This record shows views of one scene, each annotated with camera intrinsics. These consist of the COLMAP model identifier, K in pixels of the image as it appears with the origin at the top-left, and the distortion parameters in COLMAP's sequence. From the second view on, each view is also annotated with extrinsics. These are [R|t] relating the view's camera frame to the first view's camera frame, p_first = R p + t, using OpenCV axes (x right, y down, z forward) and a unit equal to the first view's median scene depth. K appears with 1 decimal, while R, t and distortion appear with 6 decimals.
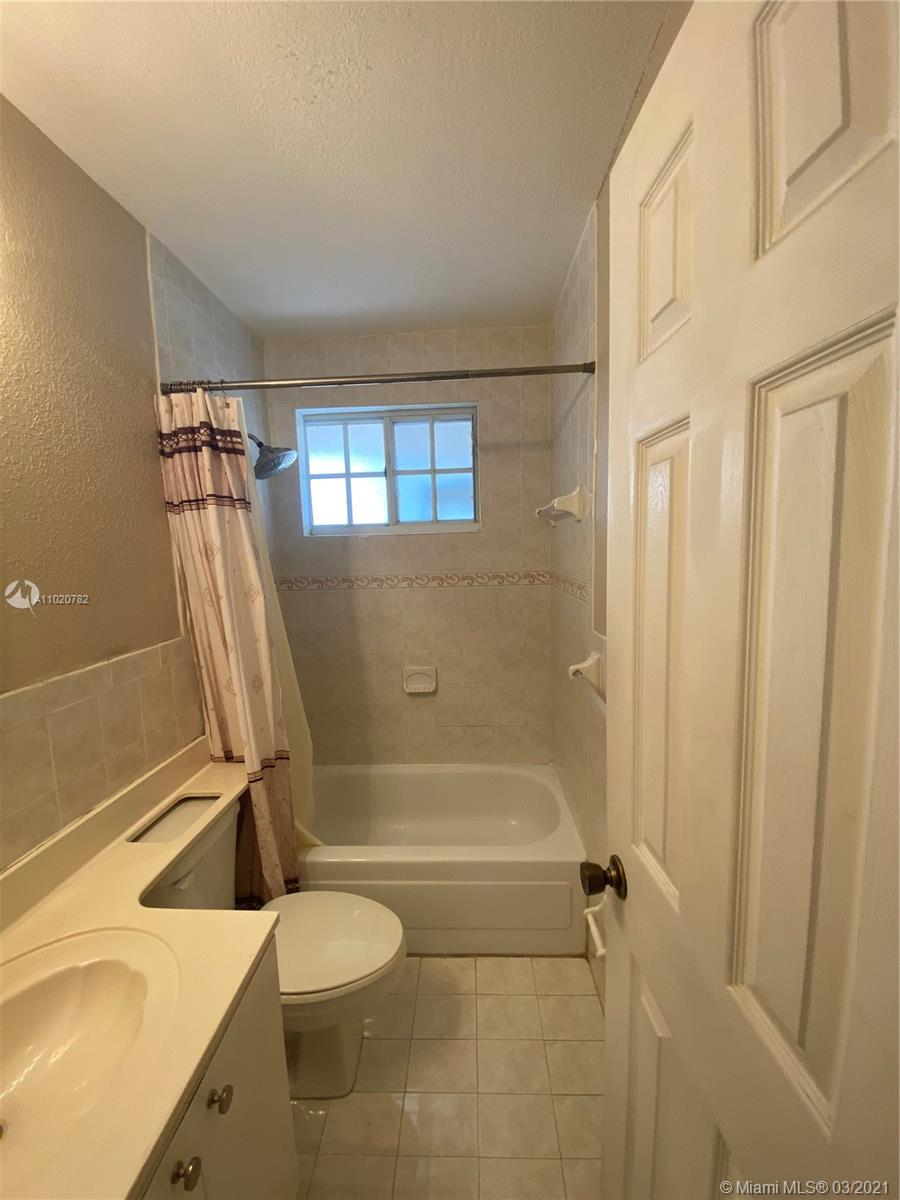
lens RADIAL K [[492.0, 0, 451.3], [0, 492.0, 603.5], [0, 0, 1]] dist [0.007314, -0.008150]
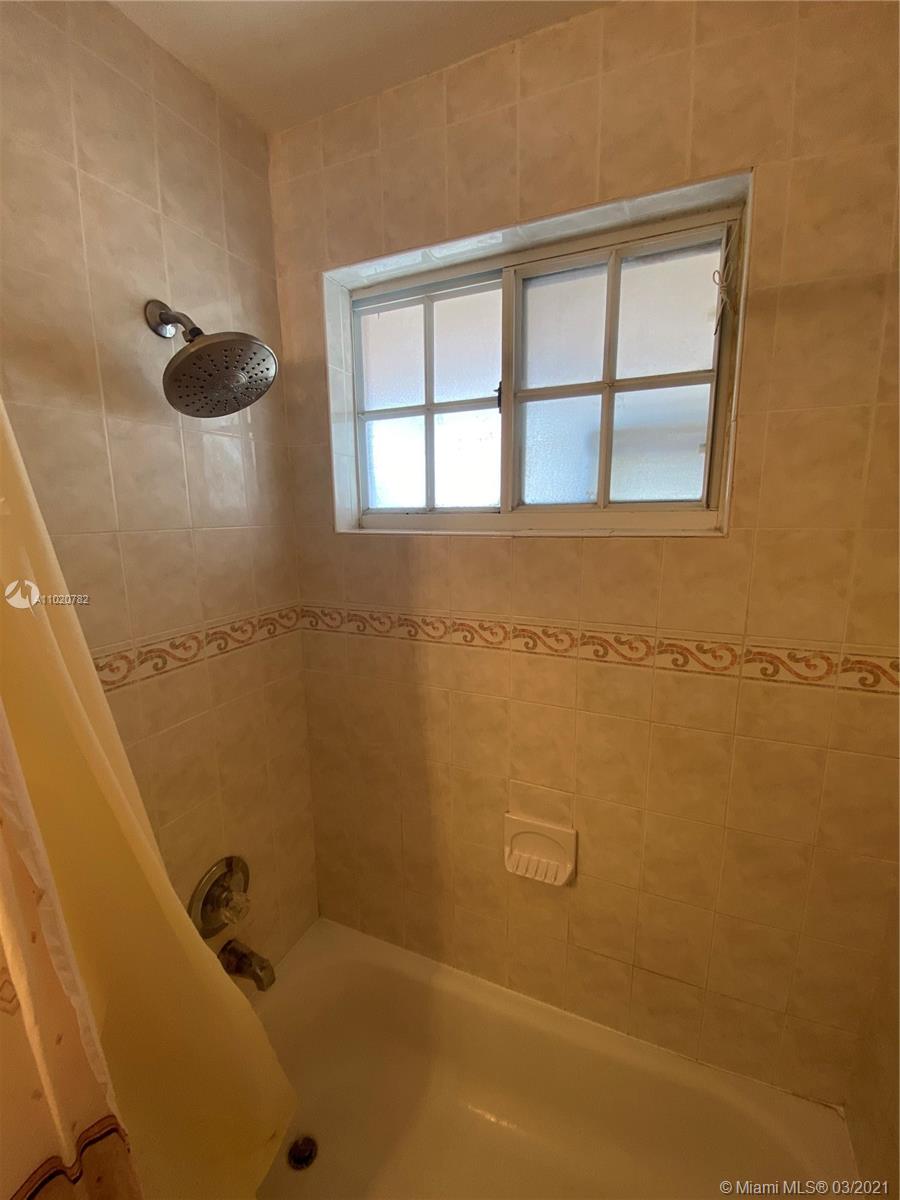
lens RADIAL K [[492.0, 0, 438.5], [0, 492.0, 602.1], [0, 0, 1]] dist [0.007314, -0.008150]
pose [[0.922621, 0.088529, -0.375411, 0.003910], [-0.063649, 0.994904, 0.078192, -0.106616], [0.380421, -0.048247, 0.923554, 0.540894]]
